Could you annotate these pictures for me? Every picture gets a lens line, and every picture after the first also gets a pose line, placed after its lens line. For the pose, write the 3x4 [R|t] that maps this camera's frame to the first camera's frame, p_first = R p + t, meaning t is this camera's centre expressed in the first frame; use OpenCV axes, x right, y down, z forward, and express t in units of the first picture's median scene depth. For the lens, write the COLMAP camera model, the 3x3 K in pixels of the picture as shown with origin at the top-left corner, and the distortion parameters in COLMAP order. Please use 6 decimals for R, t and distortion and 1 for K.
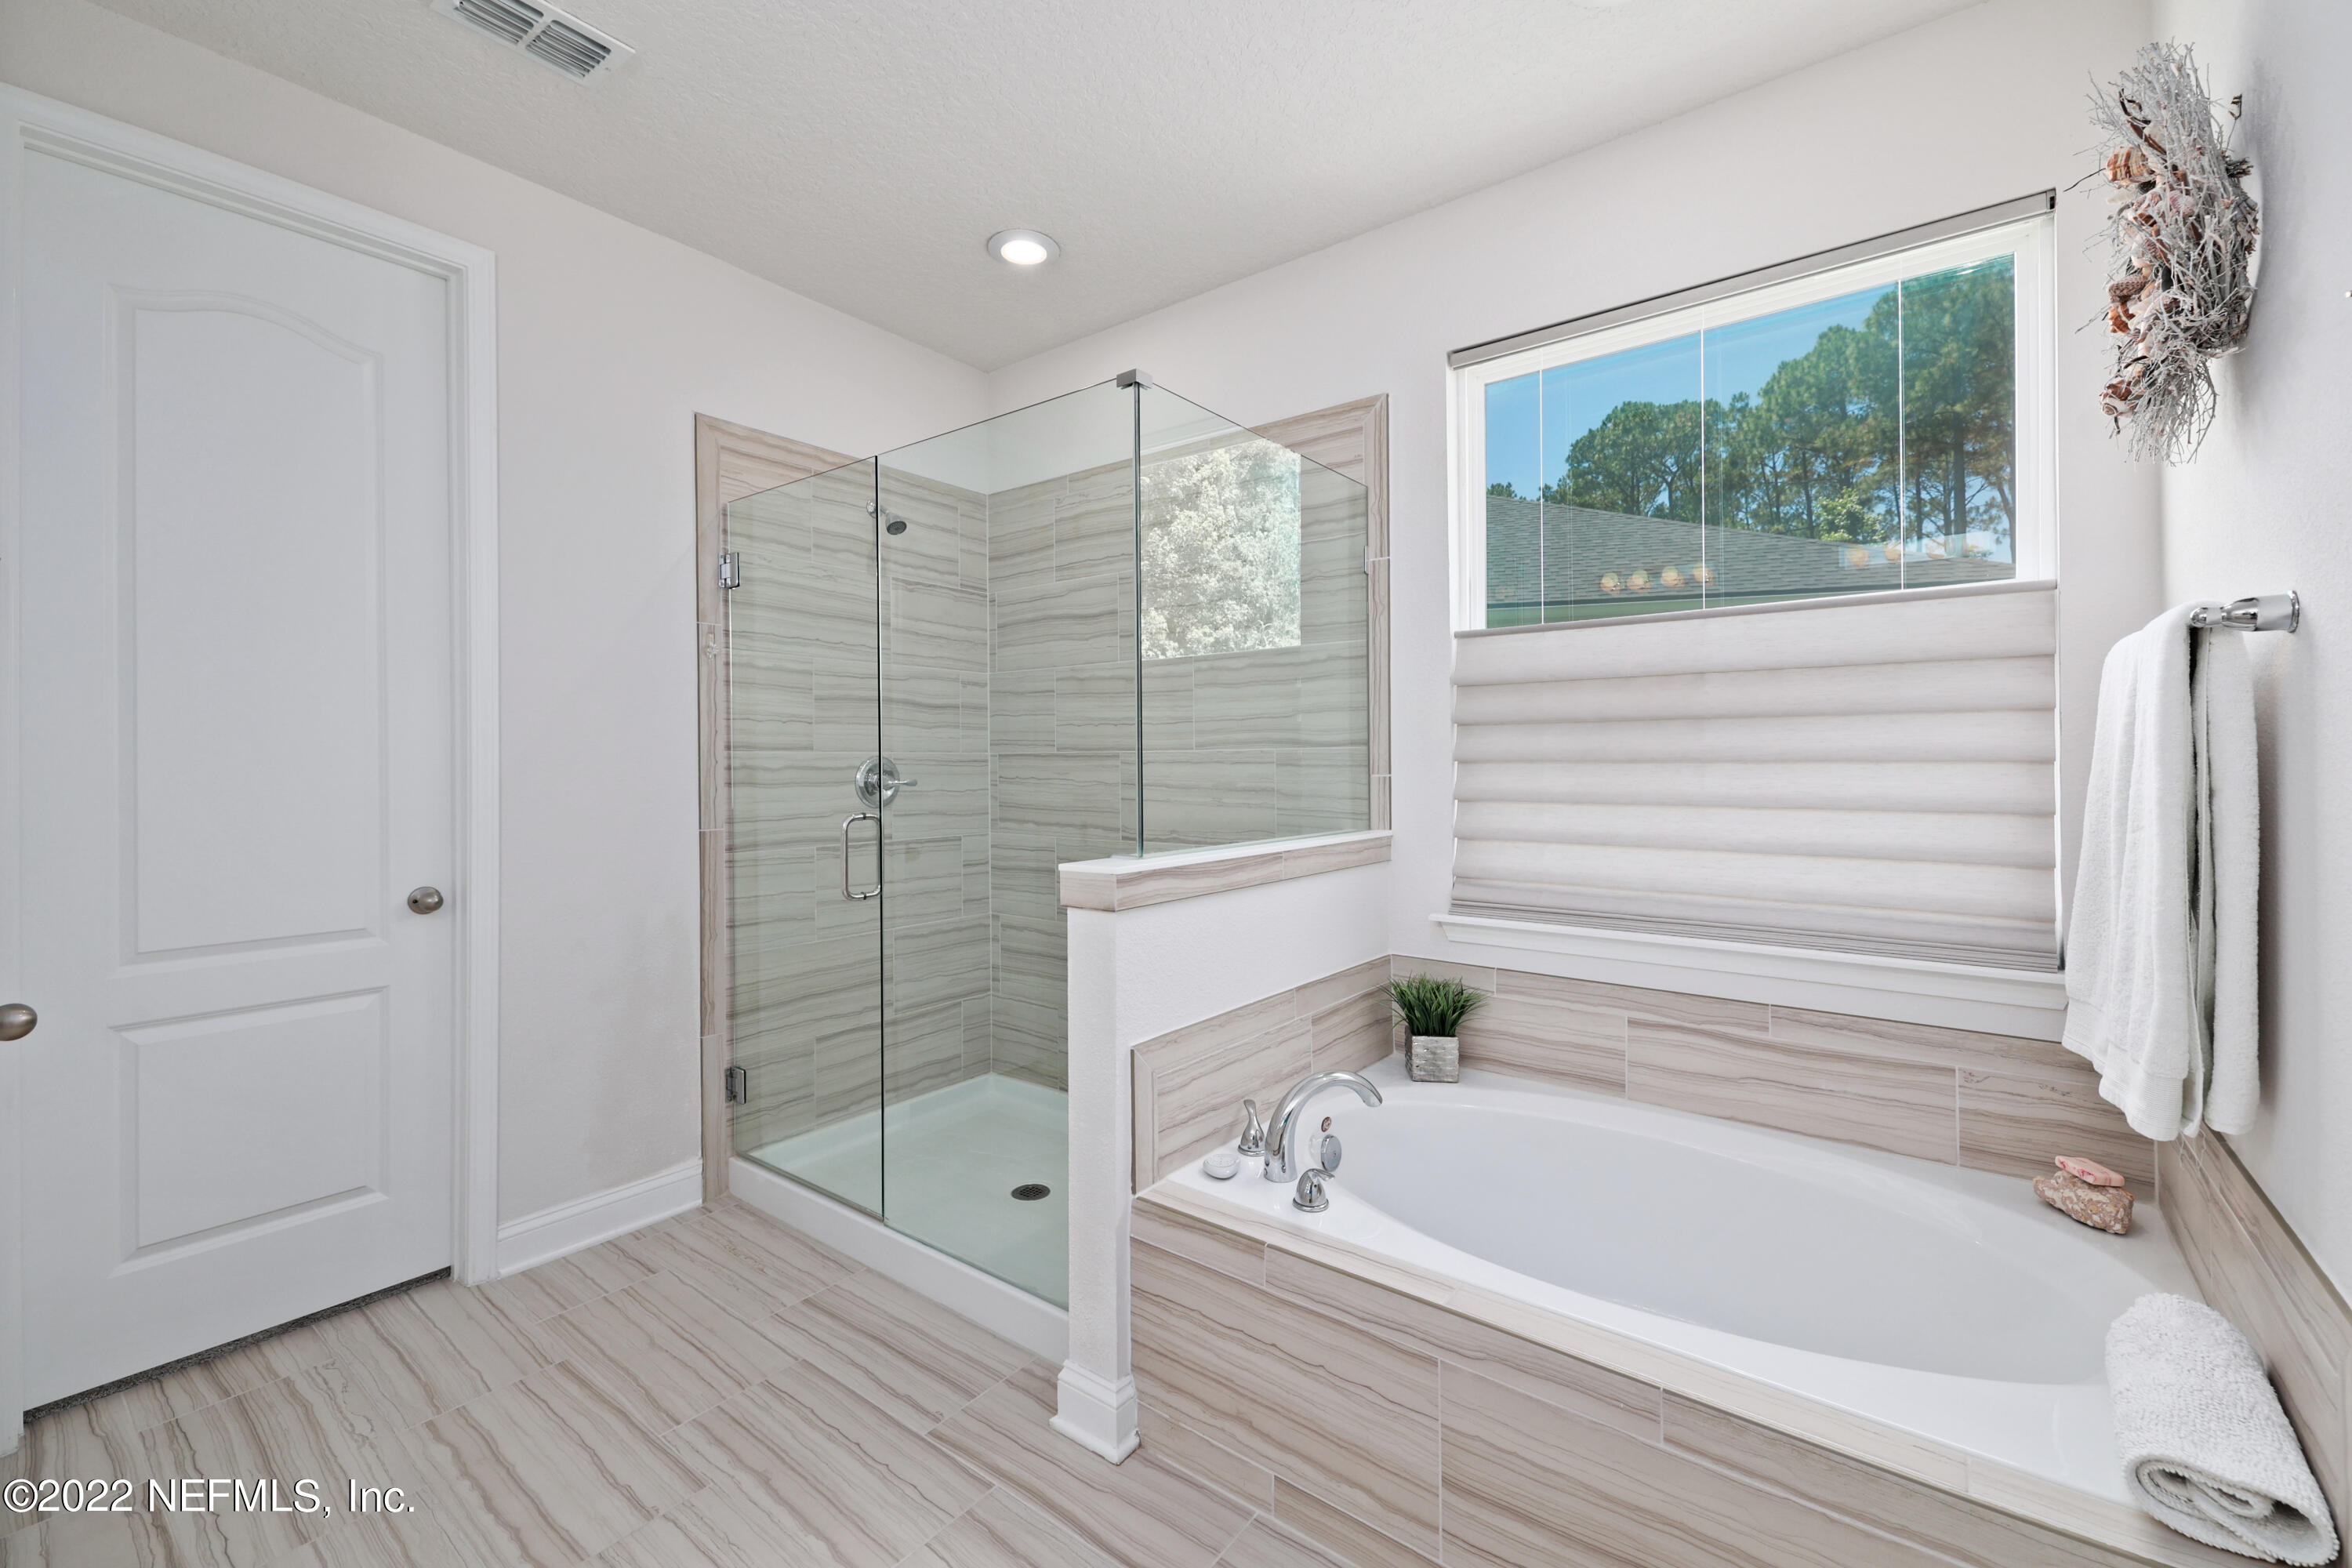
lens RADIAL K [[937.7, 0, 1181.5], [0, 937.7, 768.2], [0, 0, 1]] dist [-0.012809, -0.001290]
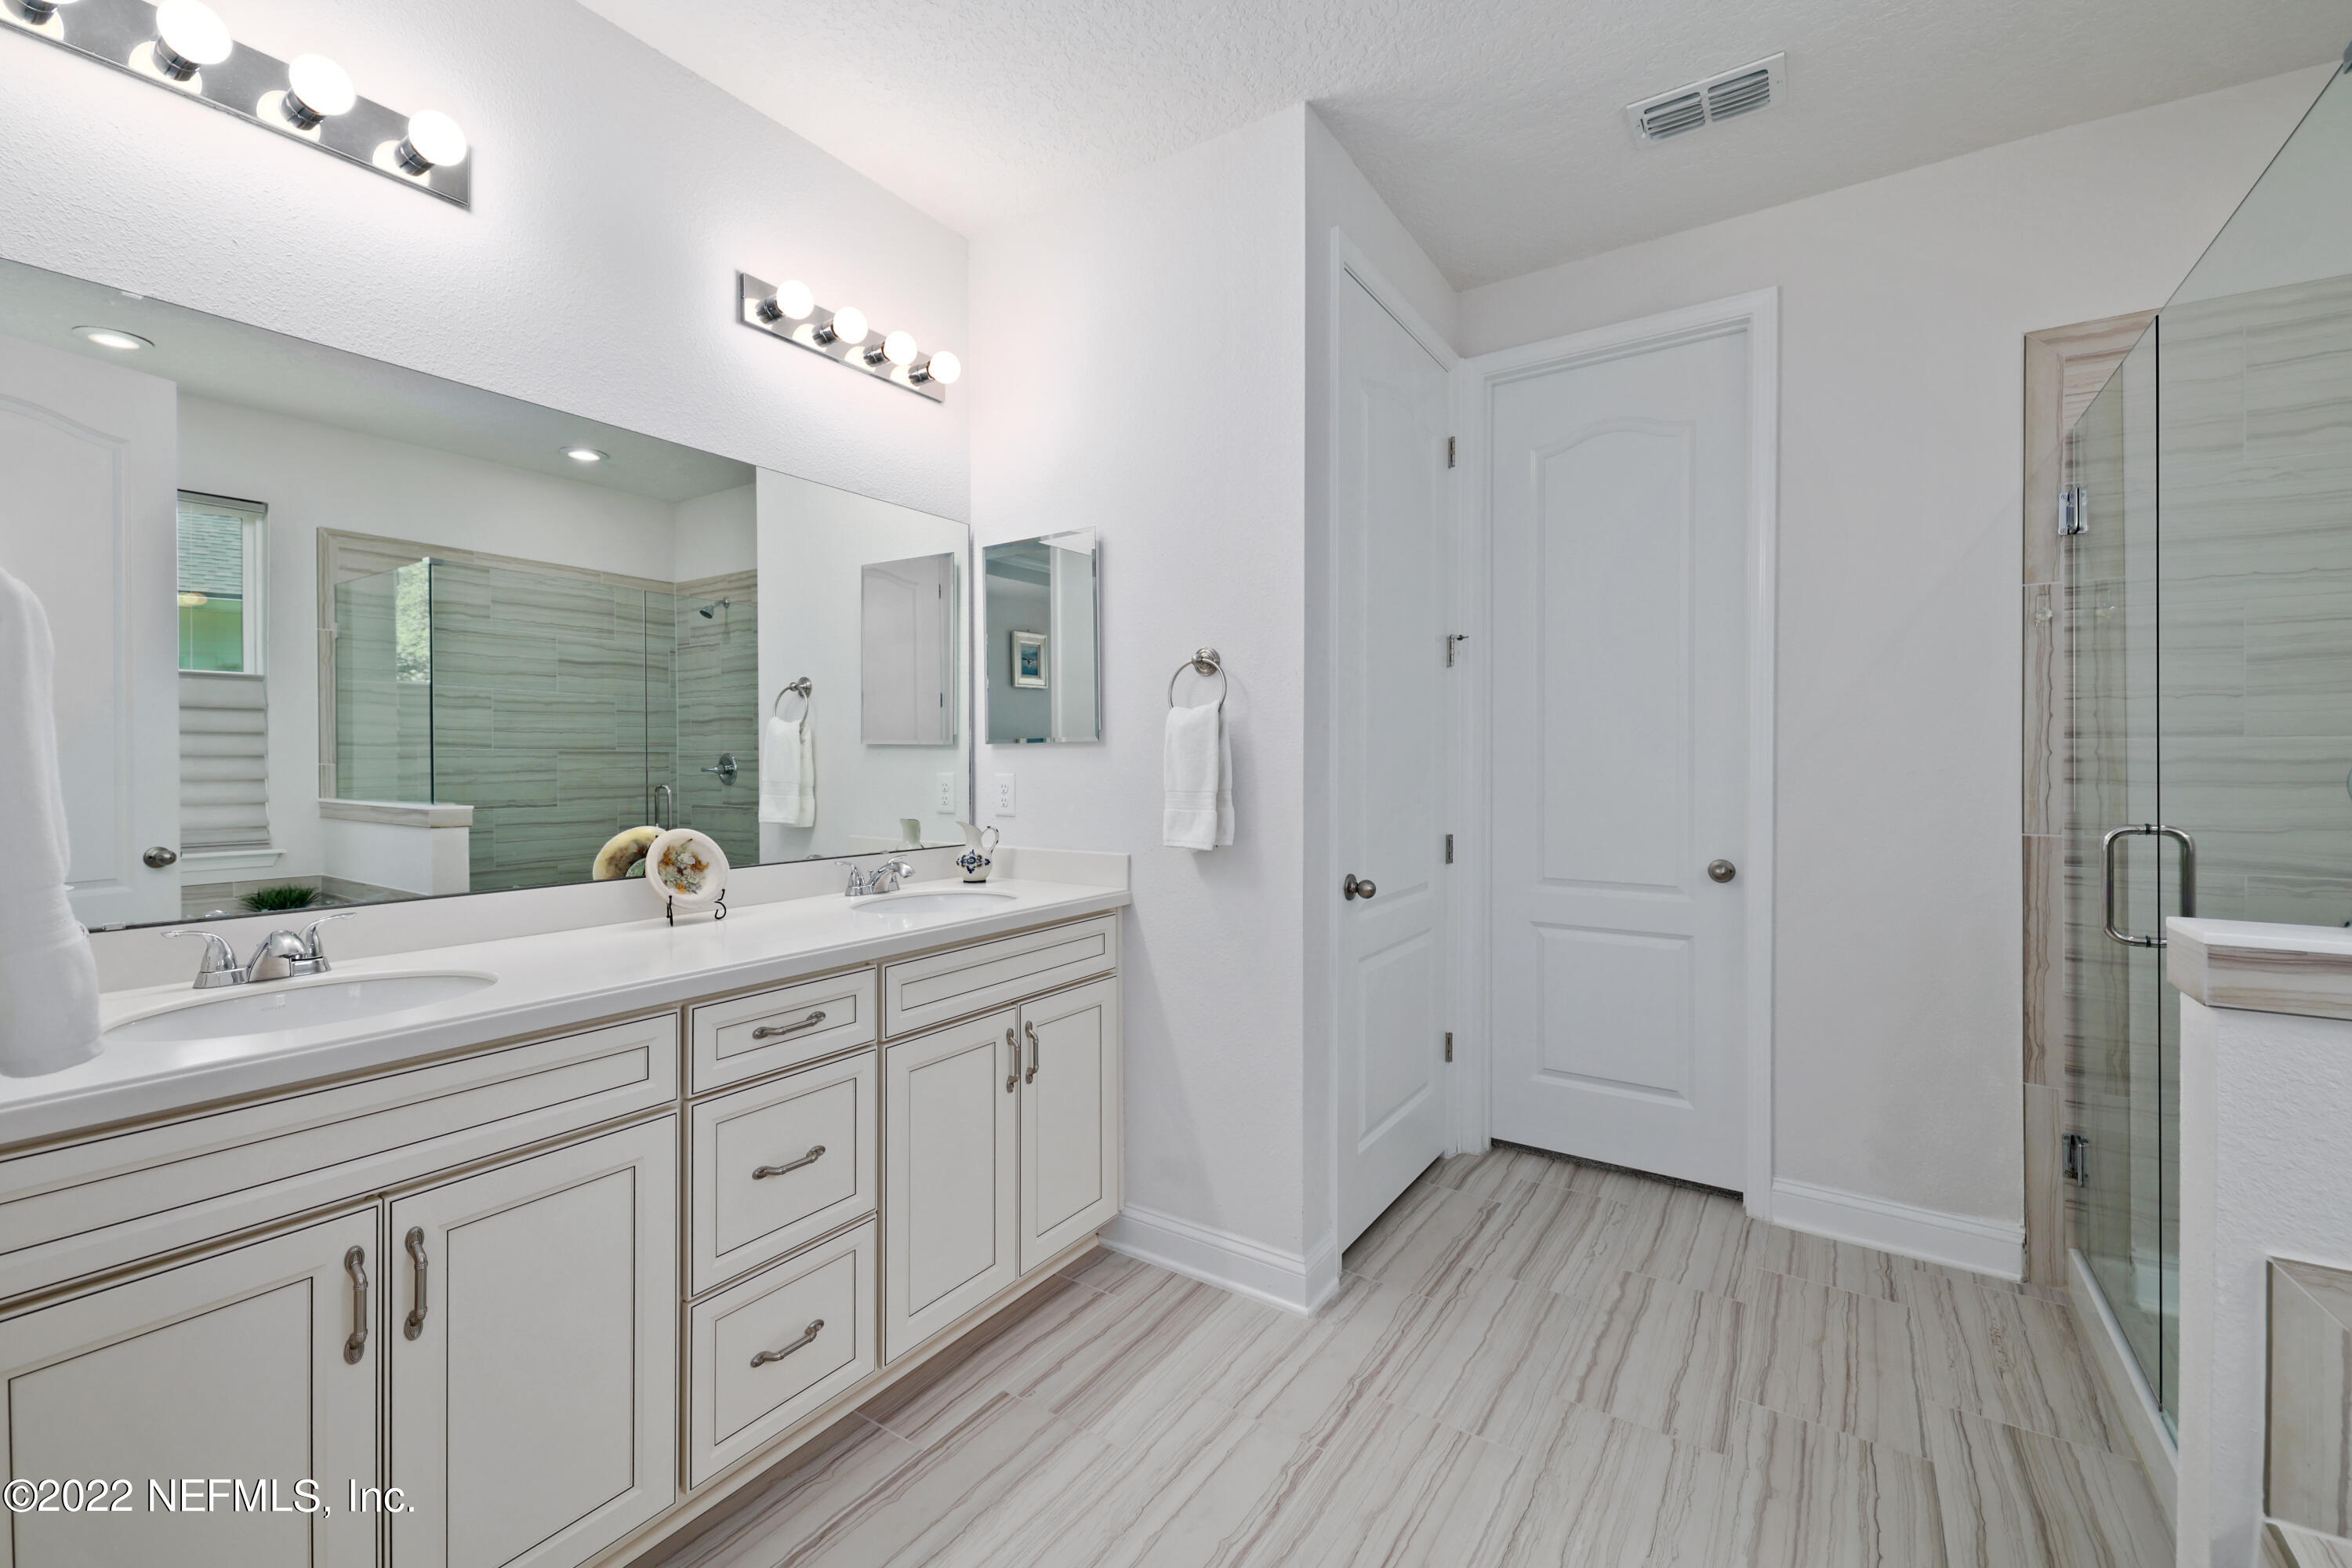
lens RADIAL K [[1002.0, 0, 1180.4], [0, 1002.0, 767.2], [0, 0, 1]] dist [0.009332, -0.007623]
pose [[0.039916, 0.013304, -0.999114, 0.463004], [-0.001892, 0.999911, 0.013239, -0.005294], [0.999201, 0.001362, 0.039938, 0.280090]]
